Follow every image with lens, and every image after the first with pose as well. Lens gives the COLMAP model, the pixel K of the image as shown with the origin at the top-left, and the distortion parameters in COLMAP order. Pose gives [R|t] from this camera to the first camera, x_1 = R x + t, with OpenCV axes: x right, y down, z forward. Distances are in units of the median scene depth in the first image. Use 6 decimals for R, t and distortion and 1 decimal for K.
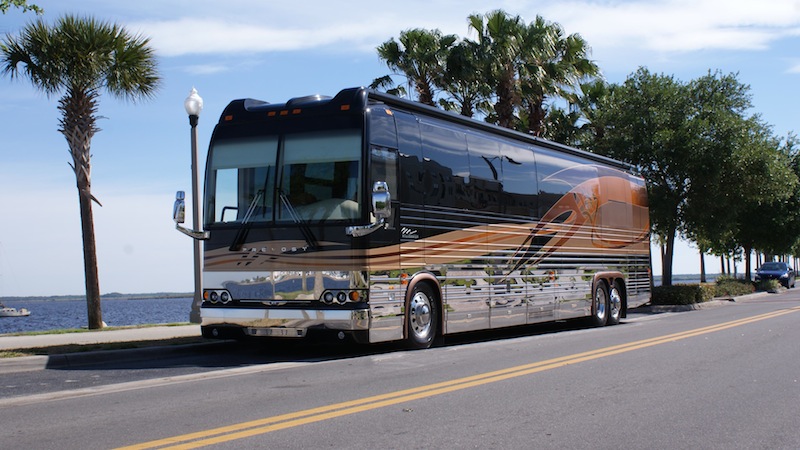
lens RADIAL K [[1100.1, 0, 400.0], [0, 1100.1, 225.0], [0, 0, 1]] dist [-0.077519, -0.074903]
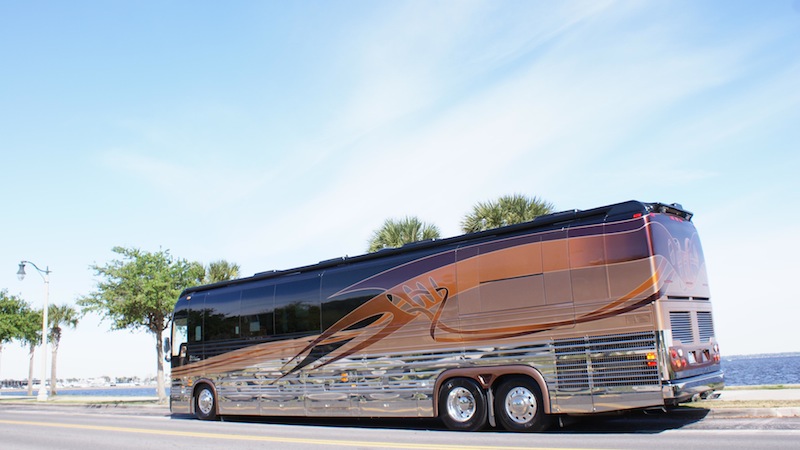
lens RADIAL K [[715.1, 0, 398.9], [0, 715.1, 212.5], [0, 0, 1]] dist [-0.152925, 0.140520]
pose [[-0.228292, -0.172180, -0.958247, 1.019011], [0.106767, 0.973874, -0.200424, 0.039053], [0.967721, -0.148064, -0.203945, 1.449411]]
